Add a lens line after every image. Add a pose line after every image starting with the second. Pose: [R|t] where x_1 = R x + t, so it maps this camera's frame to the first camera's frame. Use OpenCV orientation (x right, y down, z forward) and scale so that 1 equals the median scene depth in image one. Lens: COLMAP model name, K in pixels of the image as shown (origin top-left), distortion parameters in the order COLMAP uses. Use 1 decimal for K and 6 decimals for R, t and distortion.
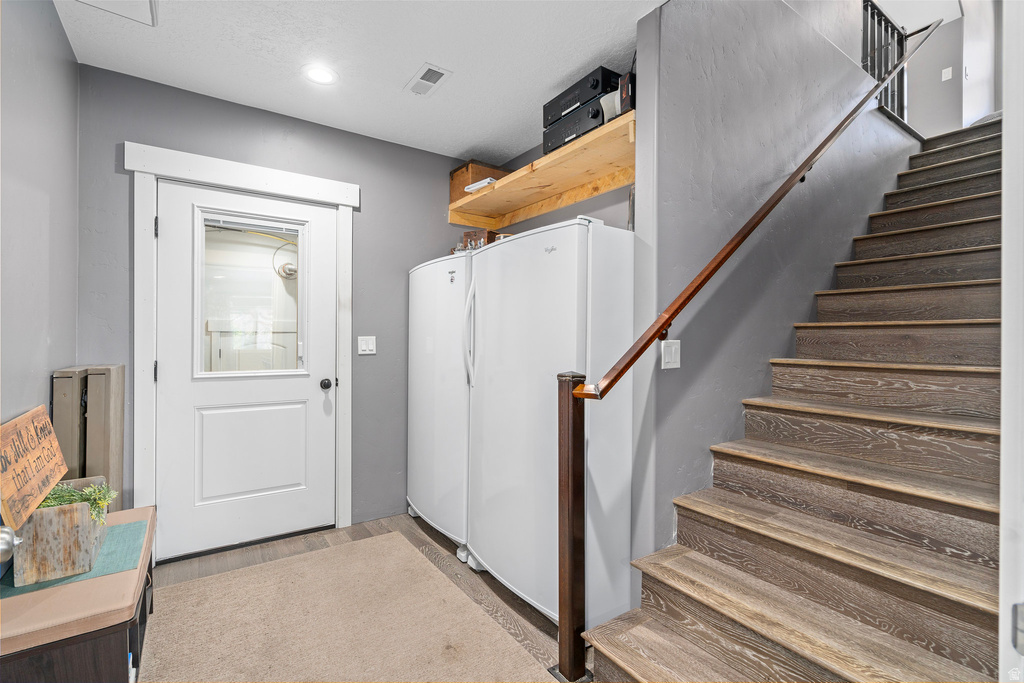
lens RADIAL K [[460.6, 0, 515.2], [0, 460.6, 334.7], [0, 0, 1]] dist [0.003372, 0.000284]
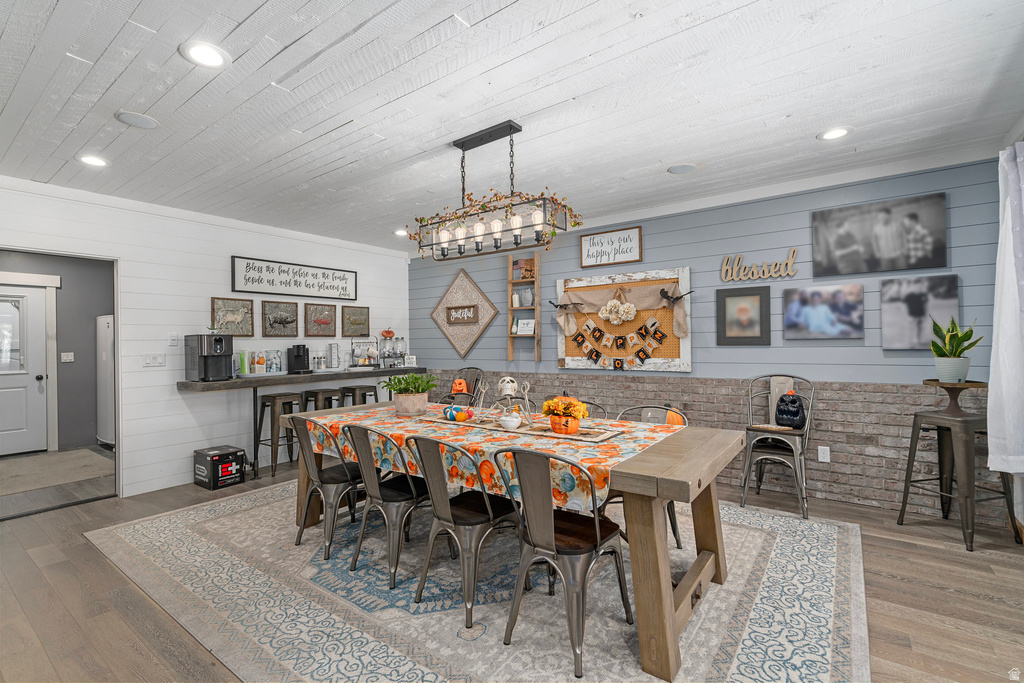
lens RADIAL K [[460.6, 0, 508.4], [0, 460.6, 344.1], [0, 0, 1]] dist [0.003372, 0.000284]
pose [[0.945407, -0.016203, 0.325488, 0.832993], [0.015371, 0.999869, 0.005129, -0.016578], [-0.325528, 0.000154, 0.945532, -1.504348]]
